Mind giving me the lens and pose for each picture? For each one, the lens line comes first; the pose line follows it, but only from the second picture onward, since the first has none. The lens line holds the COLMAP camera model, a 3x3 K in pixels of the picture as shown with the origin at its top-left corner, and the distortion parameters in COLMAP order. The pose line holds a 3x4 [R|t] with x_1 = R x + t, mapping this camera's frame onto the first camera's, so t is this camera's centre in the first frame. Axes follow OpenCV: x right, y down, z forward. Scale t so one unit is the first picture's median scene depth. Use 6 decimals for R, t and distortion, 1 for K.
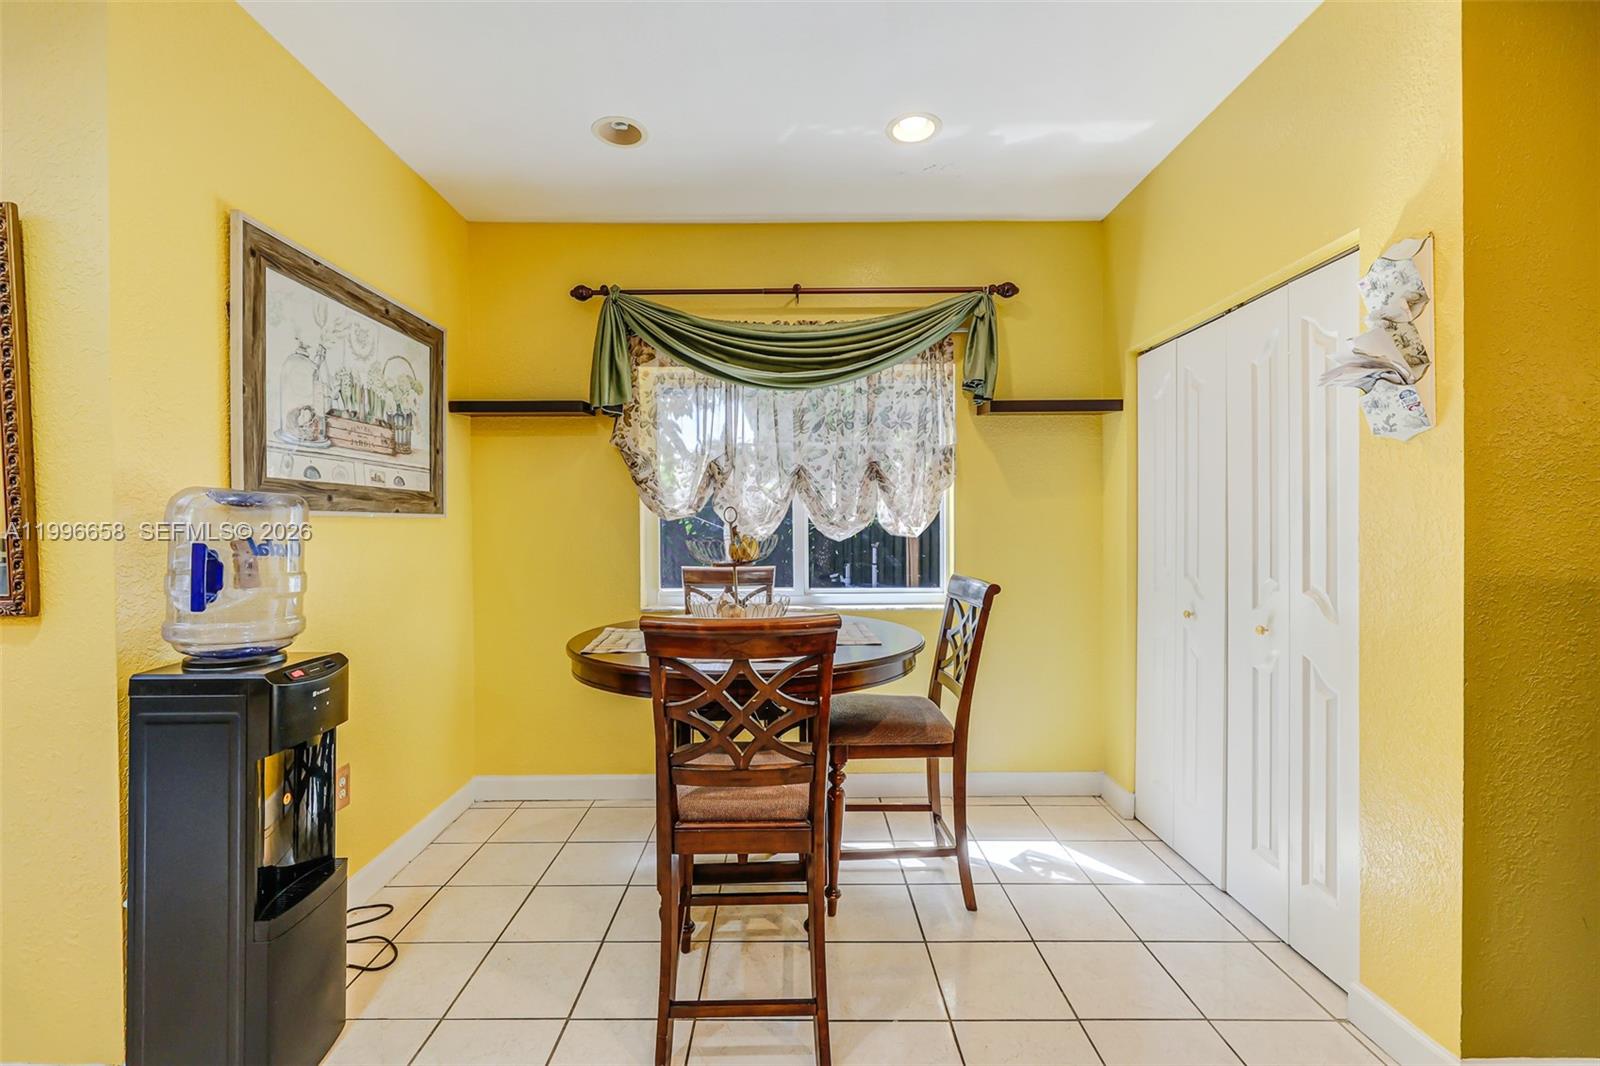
lens RADIAL K [[681.9, 0, 785.5], [0, 681.9, 532.2], [0, 0, 1]] dist [0.000152, 0.000052]
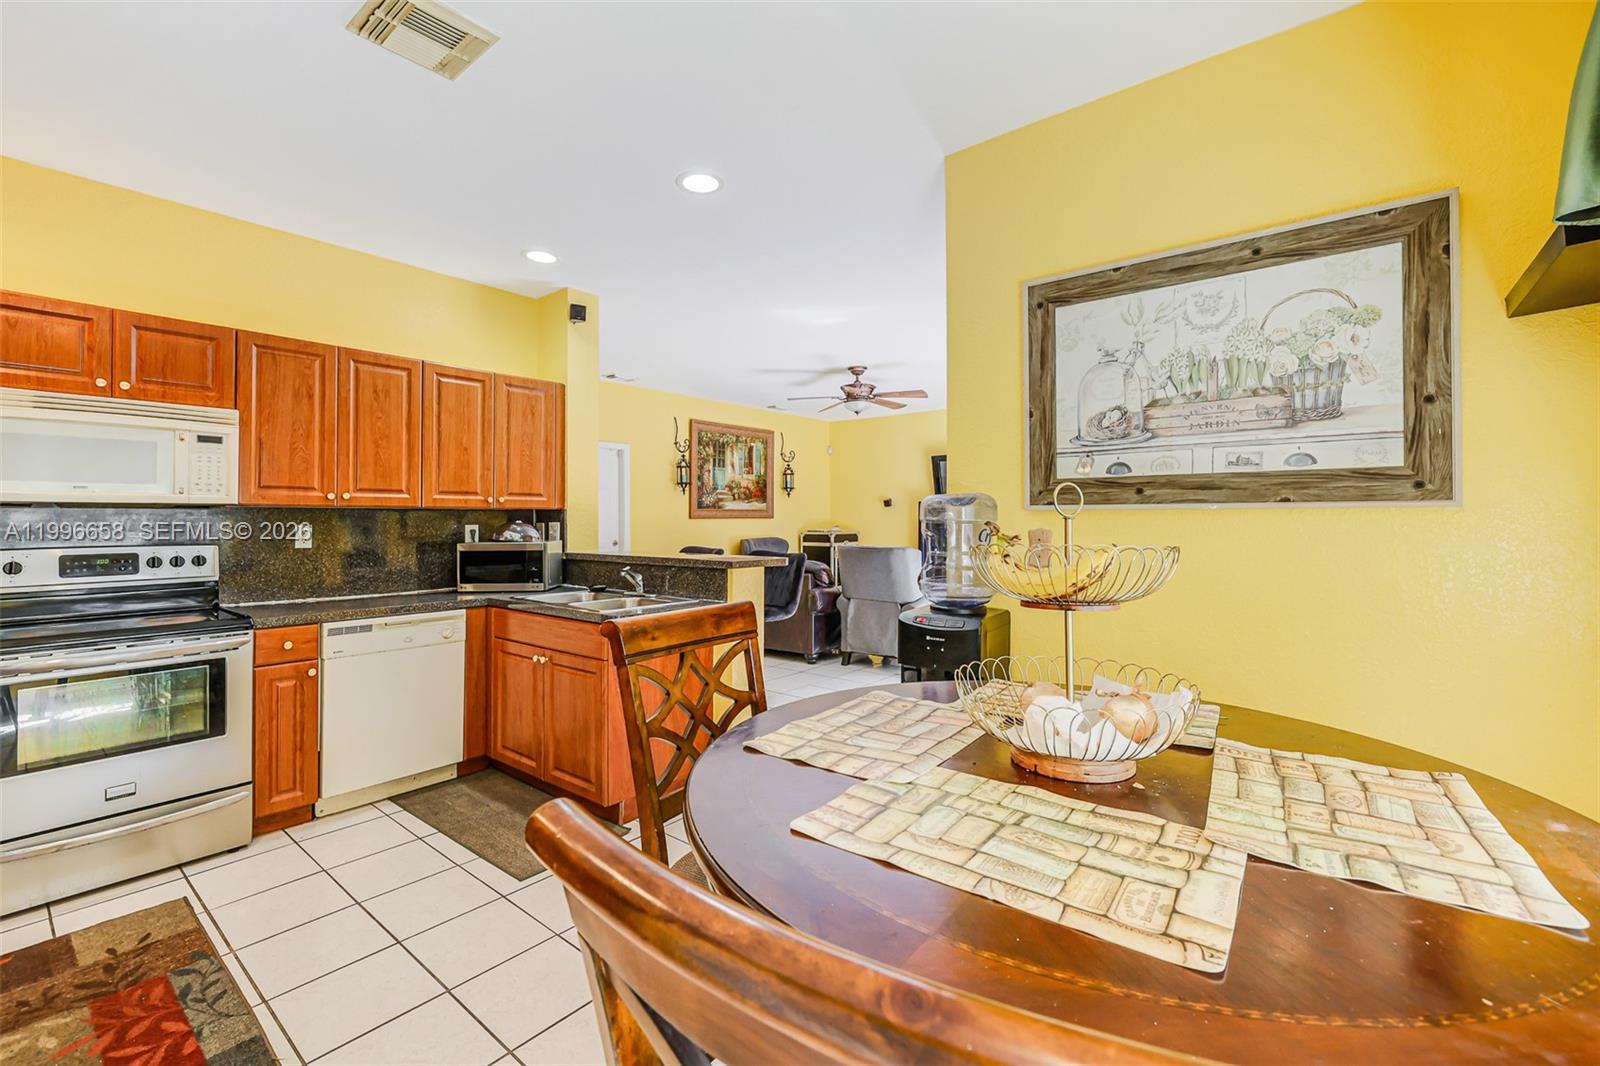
lens RADIAL K [[677.6, 0, 784.7], [0, 677.6, 518.7], [0, 0, 1]] dist [-0.000867, -0.000450]
pose [[-0.632374, 0.005515, -0.774643, 0.387324], [-0.006300, 0.999905, 0.012262, -0.016315], [0.774637, 0.012635, -0.632280, 1.087226]]
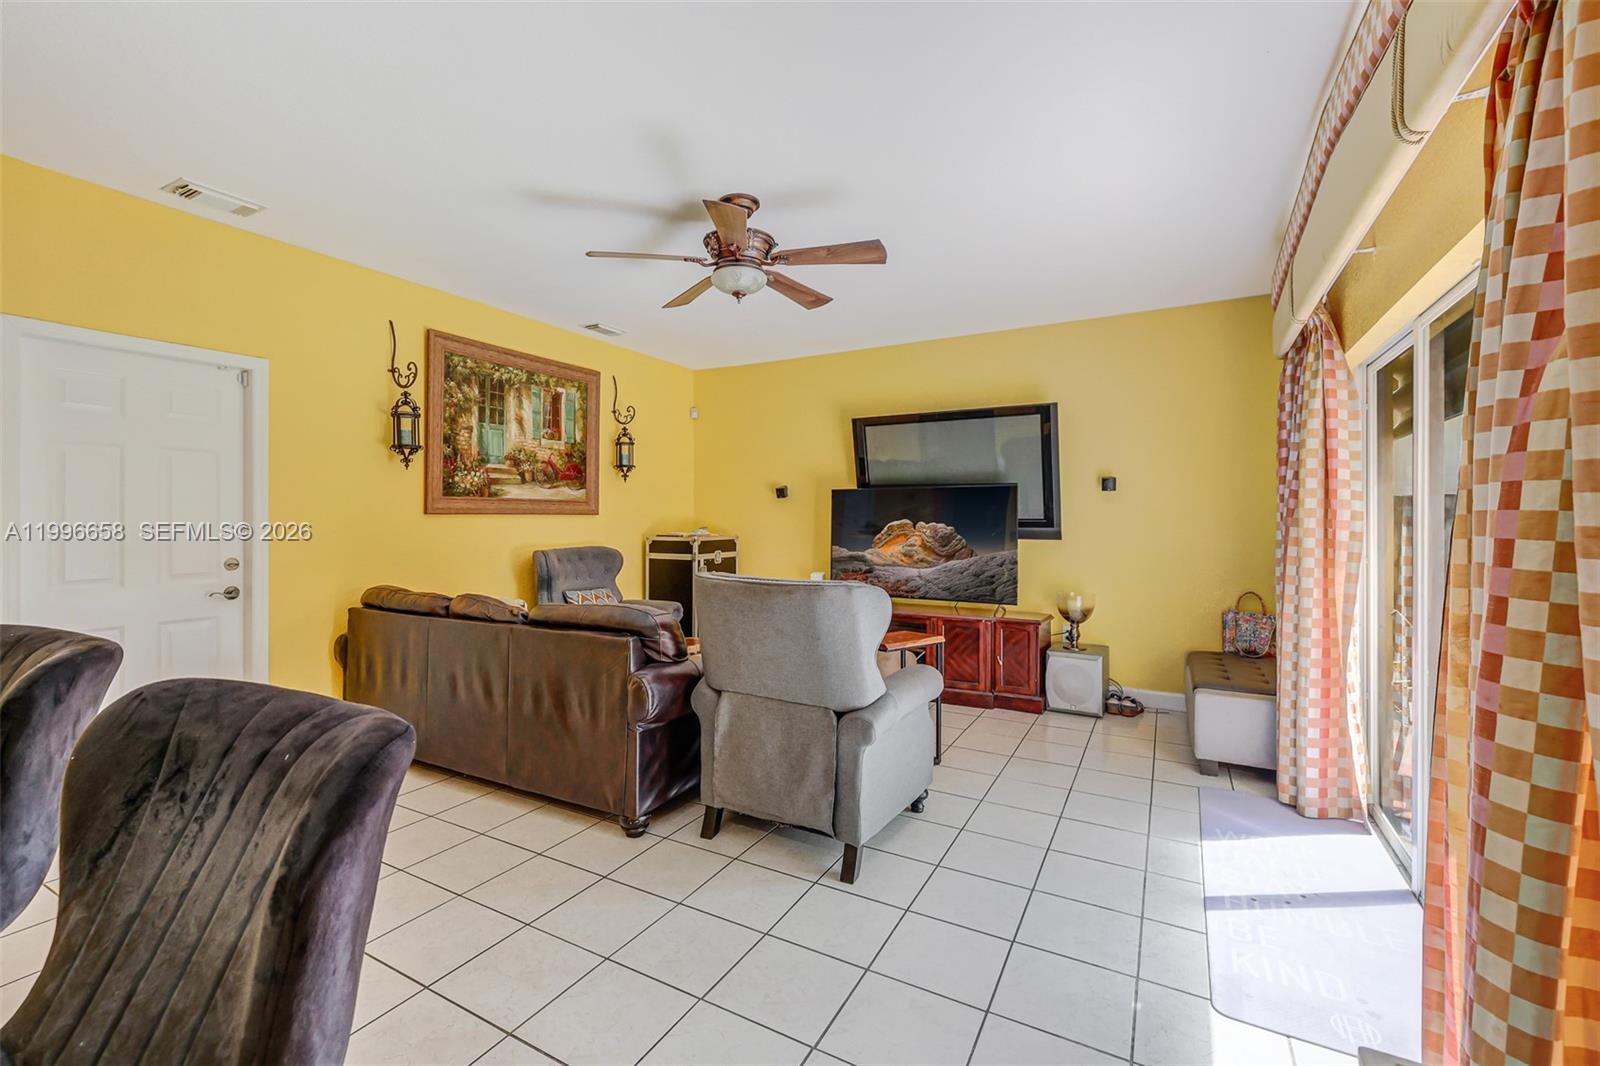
lens RADIAL K [[687.2, 0, 787.1], [0, 687.2, 509.1], [0, 0, 1]] dist [0.001065, -0.000135]
pose [[-0.478803, -0.007131, -0.877894, -0.727013], [-0.013209, 0.999912, -0.000918, 0.002536], [0.877823, 0.011156, -0.478855, 0.351326]]
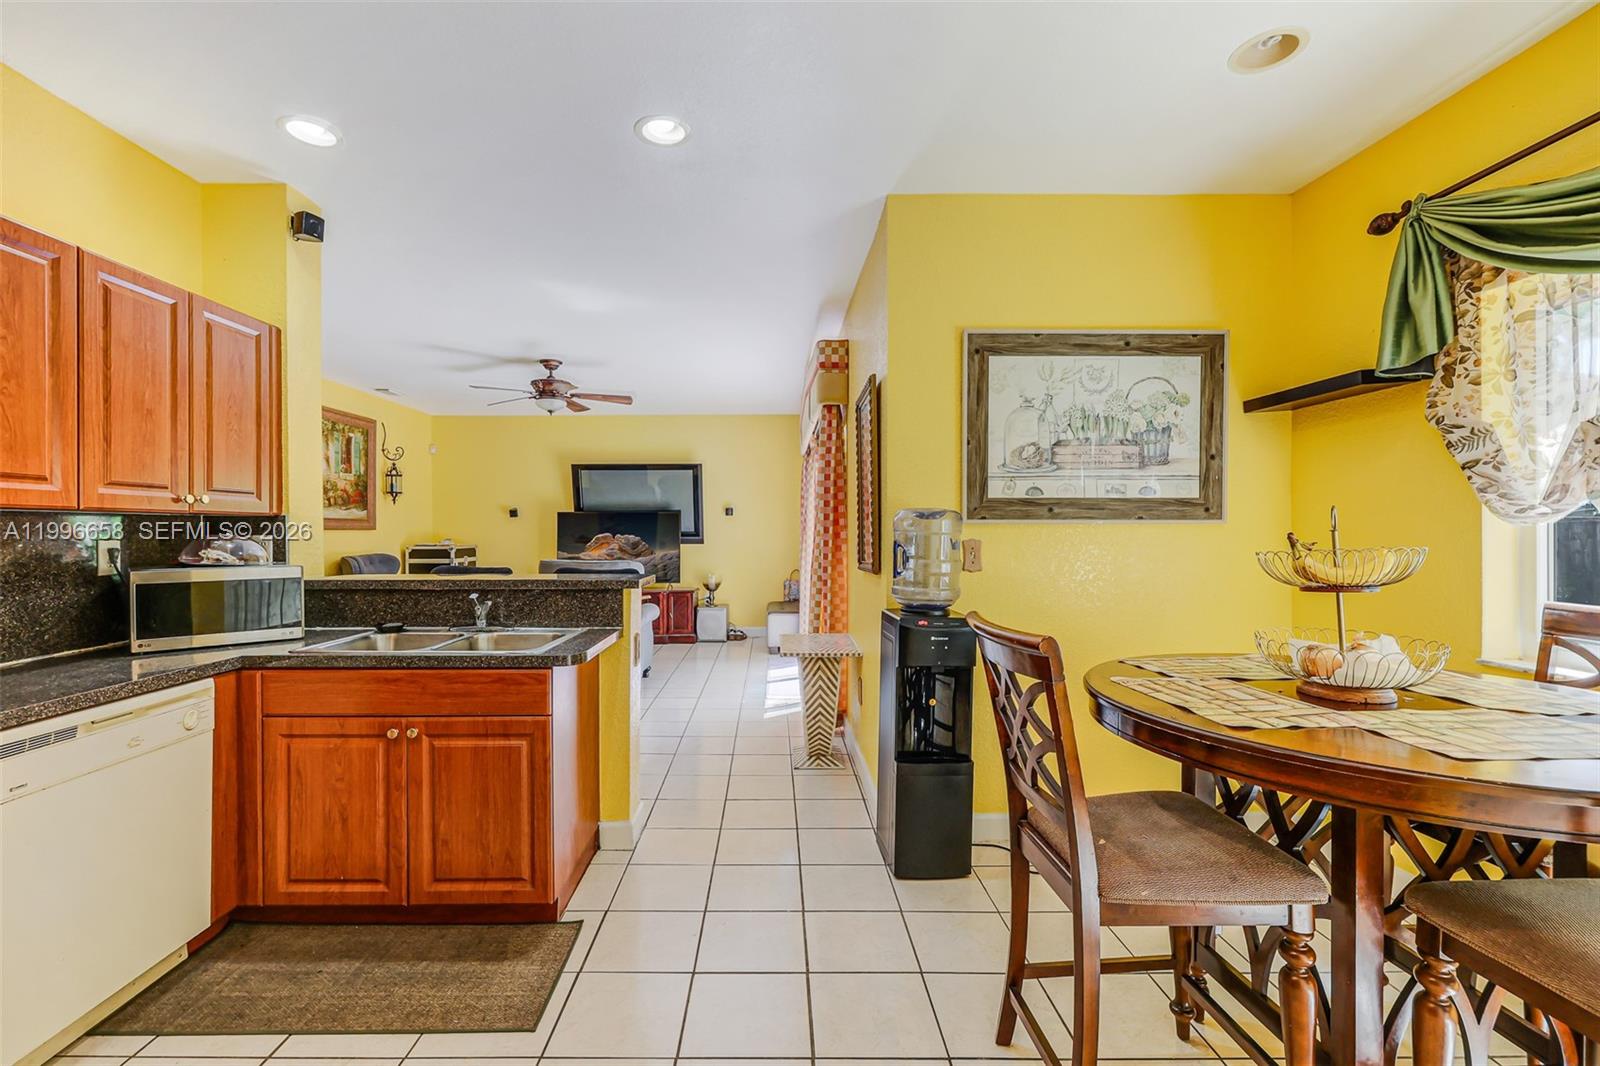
lens RADIAL K [[695.7, 0, 768.5], [0, 695.7, 542.1], [0, 0, 1]] dist [-0.001808, -0.000373]
pose [[0.003305, 0.021540, -0.999763, 0.591408], [-0.013876, 0.999673, 0.021493, -0.007711], [0.999898, 0.013802, 0.003603, 0.402592]]
